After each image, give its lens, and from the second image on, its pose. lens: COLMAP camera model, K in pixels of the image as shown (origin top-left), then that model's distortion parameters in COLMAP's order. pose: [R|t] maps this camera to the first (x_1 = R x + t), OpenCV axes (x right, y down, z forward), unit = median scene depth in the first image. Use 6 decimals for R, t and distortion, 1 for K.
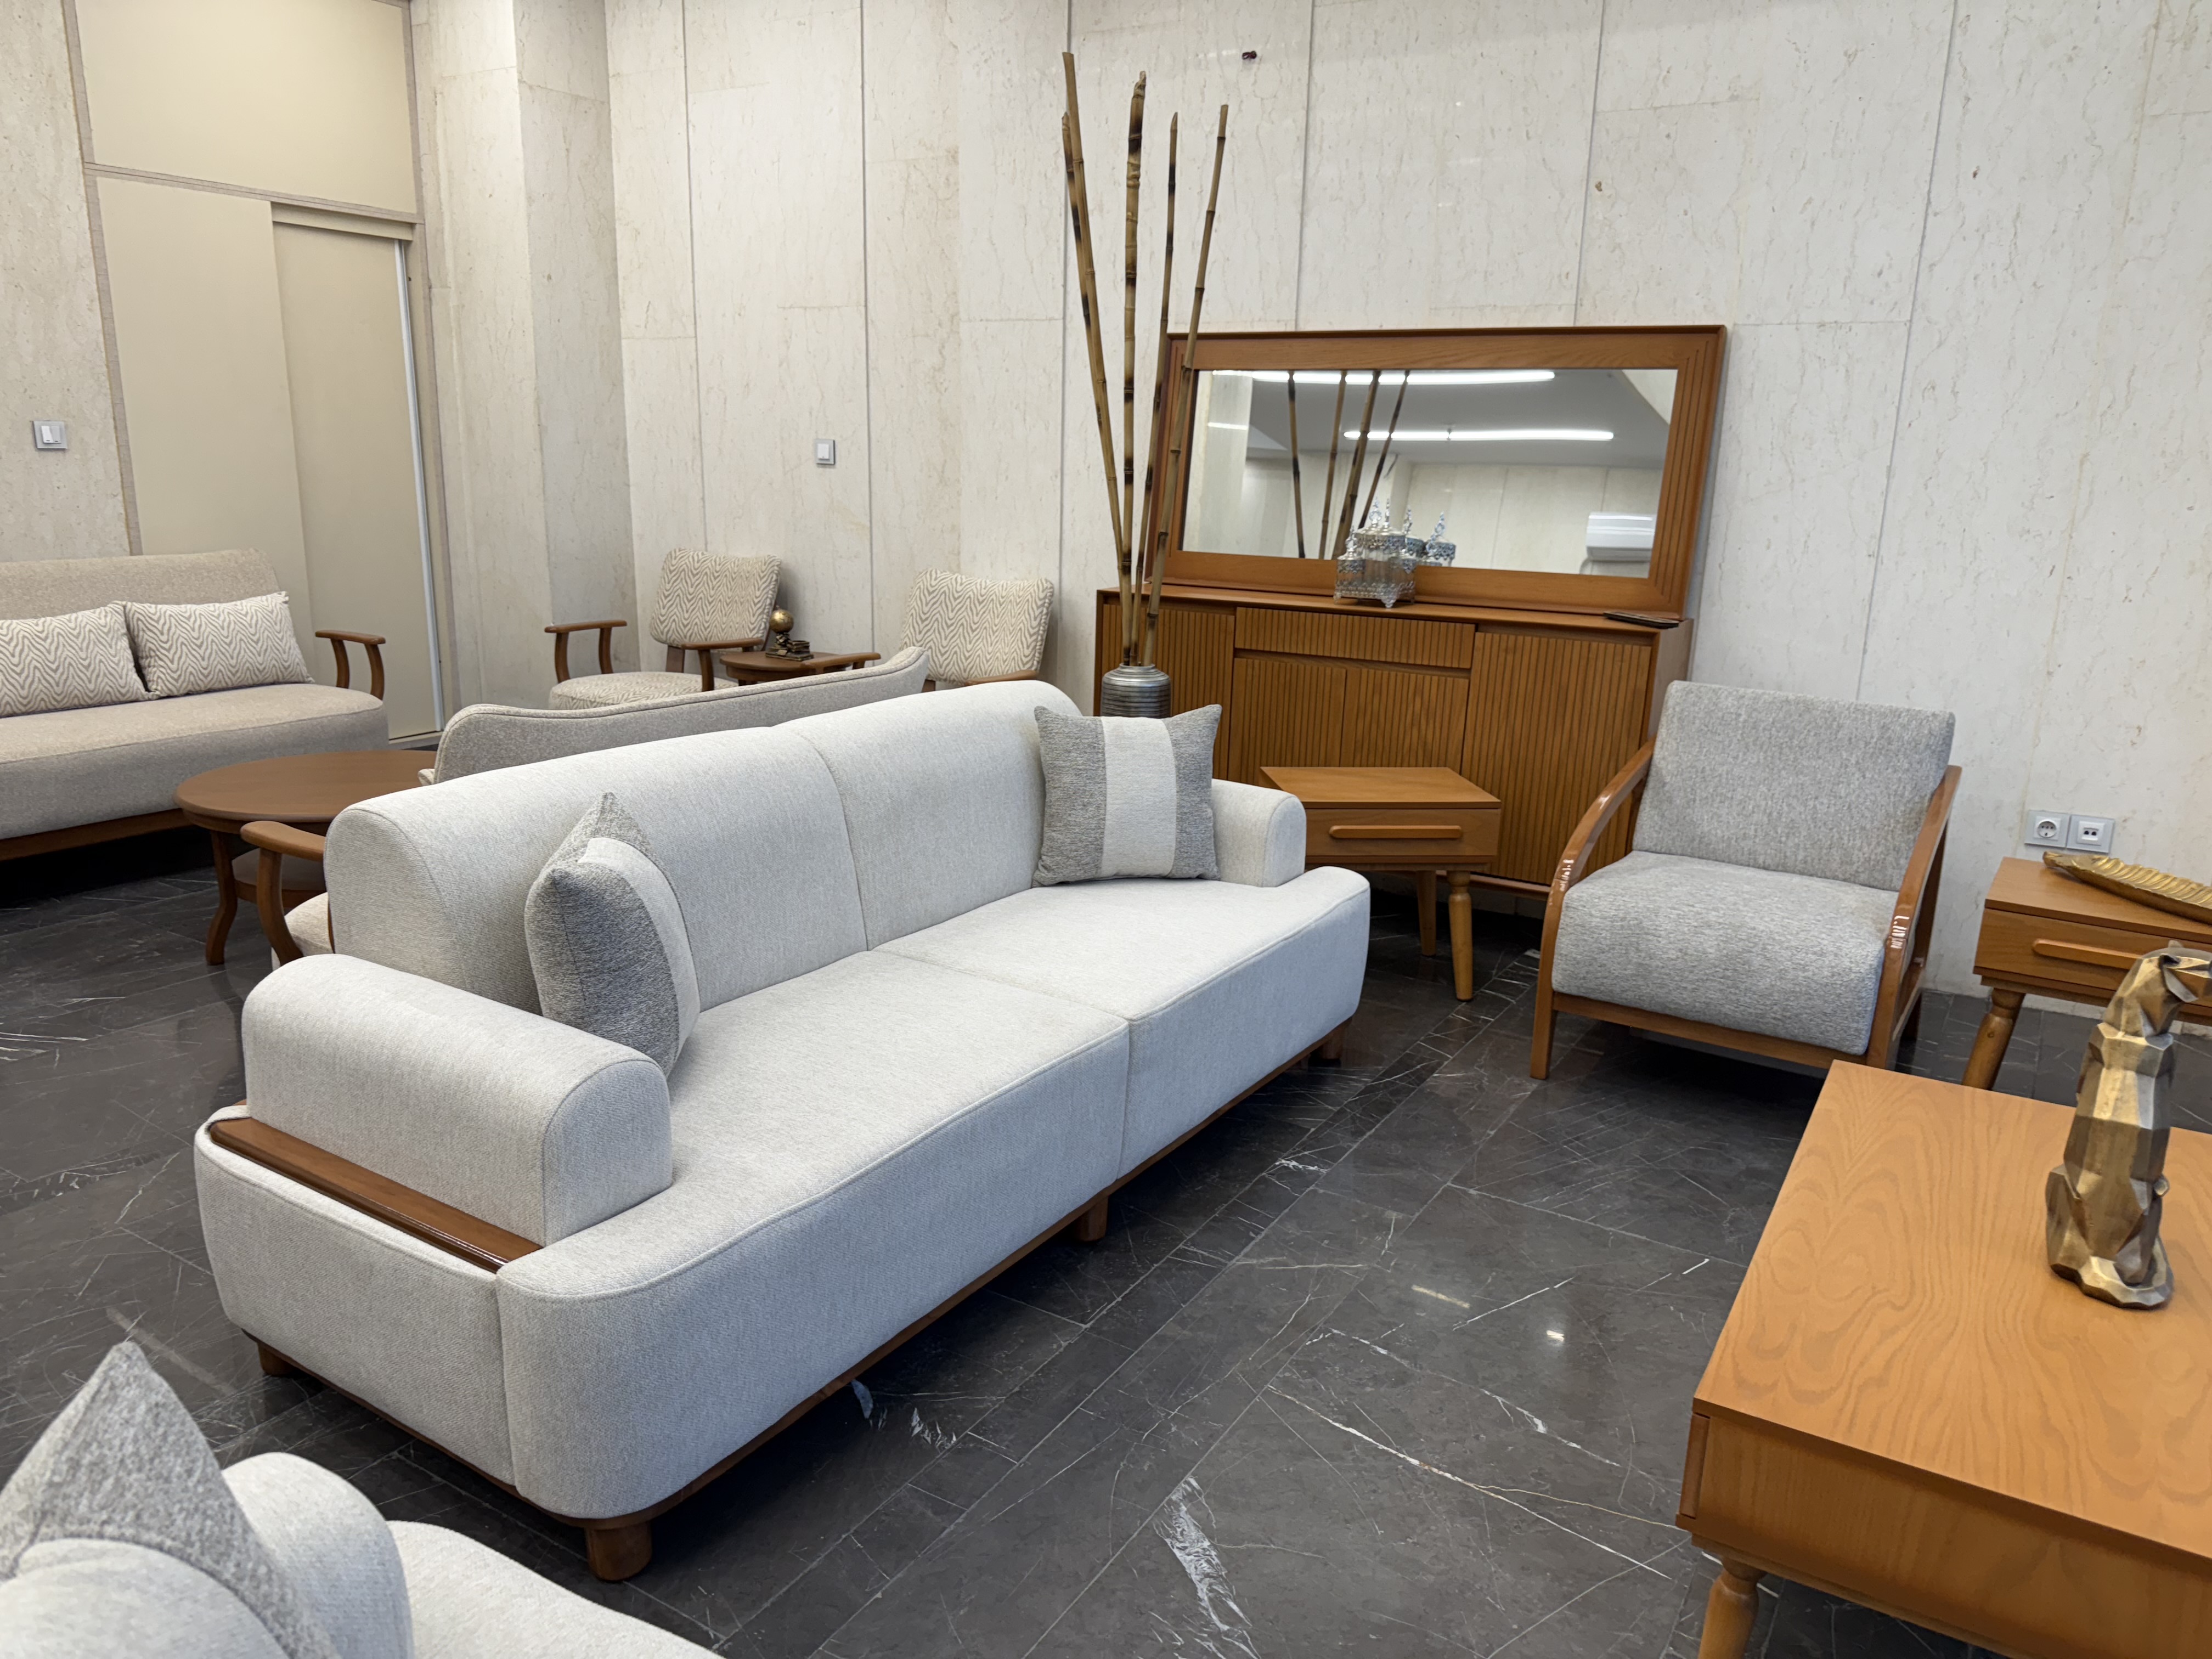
lens RADIAL K [[1562.6, 0, 1098.0], [0, 1562.6, 842.3], [0, 0, 1]] dist [0.032916, -0.040477]
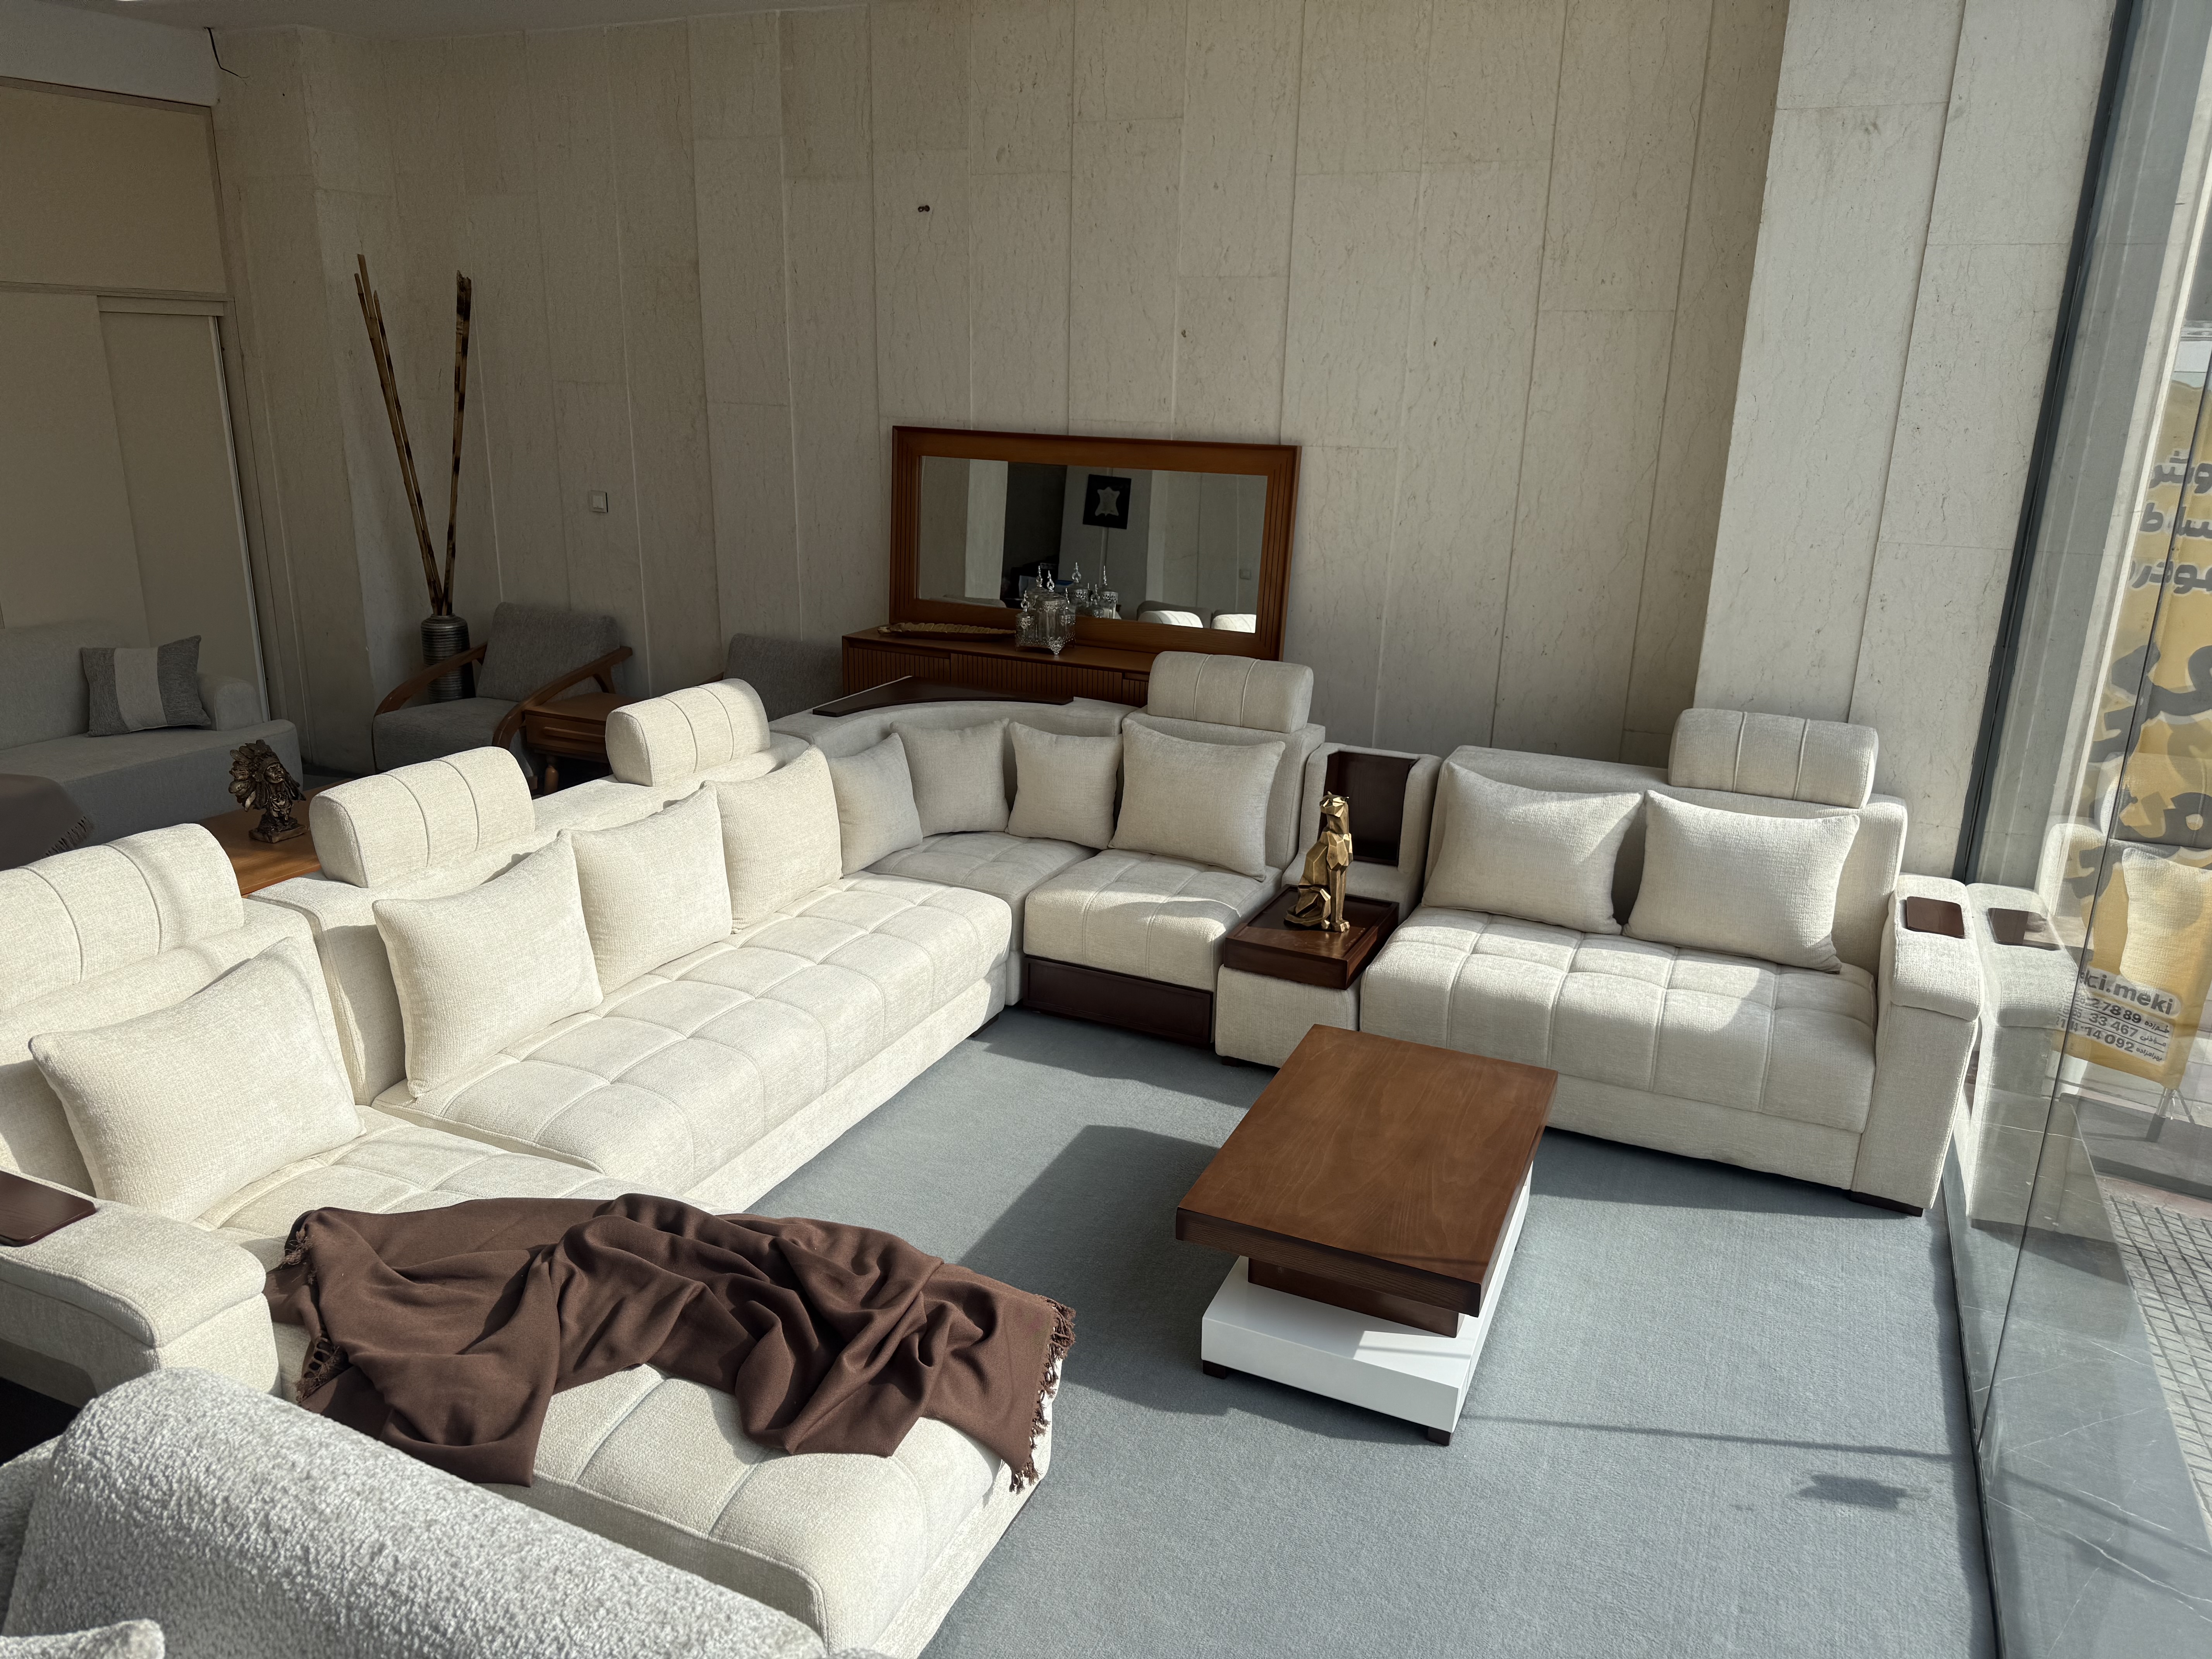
lens RADIAL K [[1562.6, 0, 1094.6], [0, 1562.6, 835.8], [0, 0, 1]] dist [0.032916, -0.040477]
pose [[0.994913, -0.032674, 0.095291, 0.123926], [0.027902, 0.998309, 0.050991, -0.077992], [-0.096796, -0.048073, 0.994143, -0.368430]]
